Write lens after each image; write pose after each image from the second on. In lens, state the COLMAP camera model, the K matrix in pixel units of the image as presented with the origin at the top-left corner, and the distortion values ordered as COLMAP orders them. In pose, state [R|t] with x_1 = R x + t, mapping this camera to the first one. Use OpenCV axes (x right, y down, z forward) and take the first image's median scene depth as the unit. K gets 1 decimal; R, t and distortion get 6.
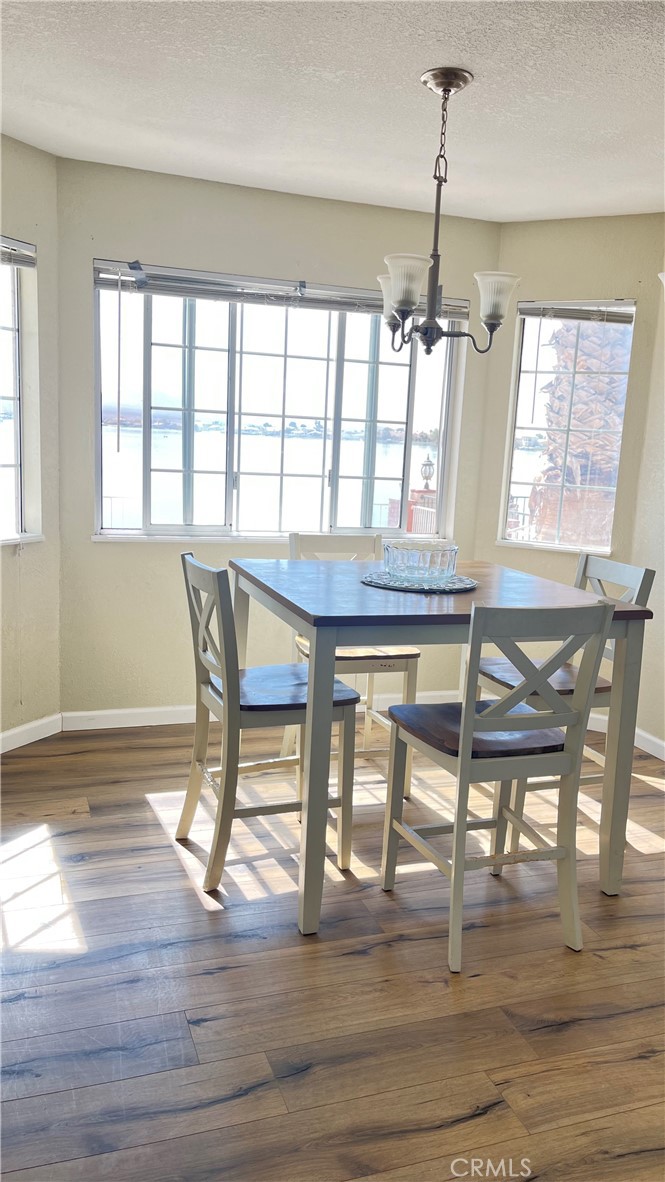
lens RADIAL K [[893.8, 0, 336.2], [0, 893.8, 590.2], [0, 0, 1]] dist [0.044434, -0.045770]
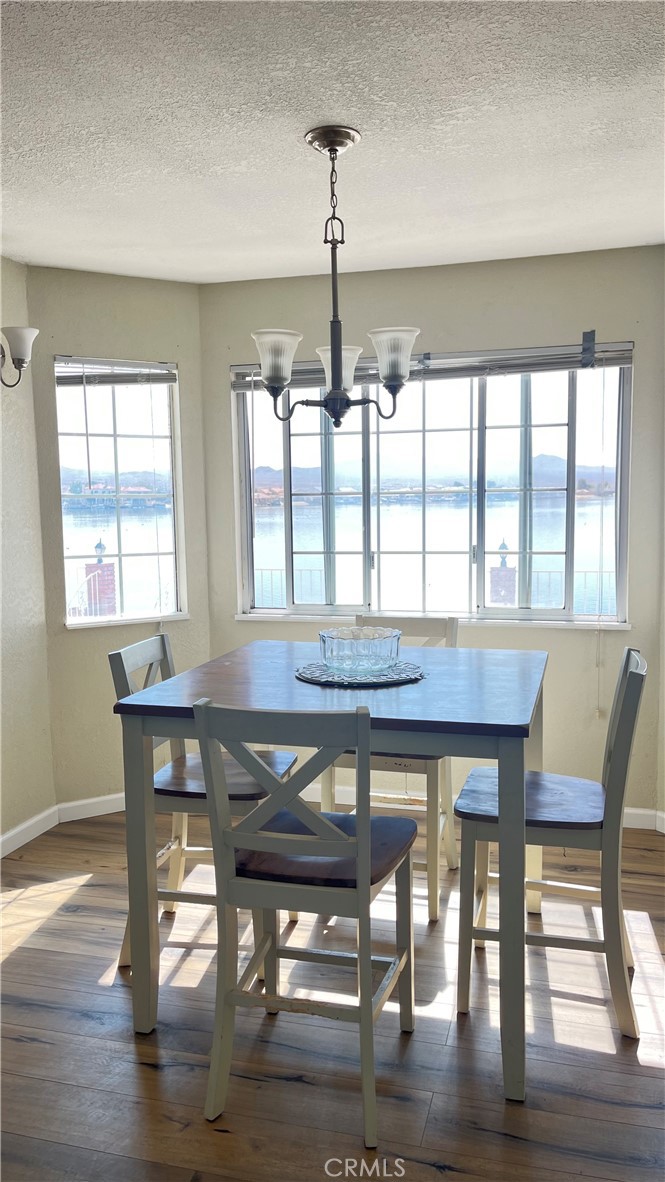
lens RADIAL K [[893.8, 0, 330.3], [0, 893.8, 591.6], [0, 0, 1]] dist [0.044434, -0.045770]
pose [[0.817938, -0.001620, -0.575304, 0.434435], [-0.042682, 0.997069, -0.063491, -0.024388], [0.573721, 0.076487, 0.815472, 0.178700]]
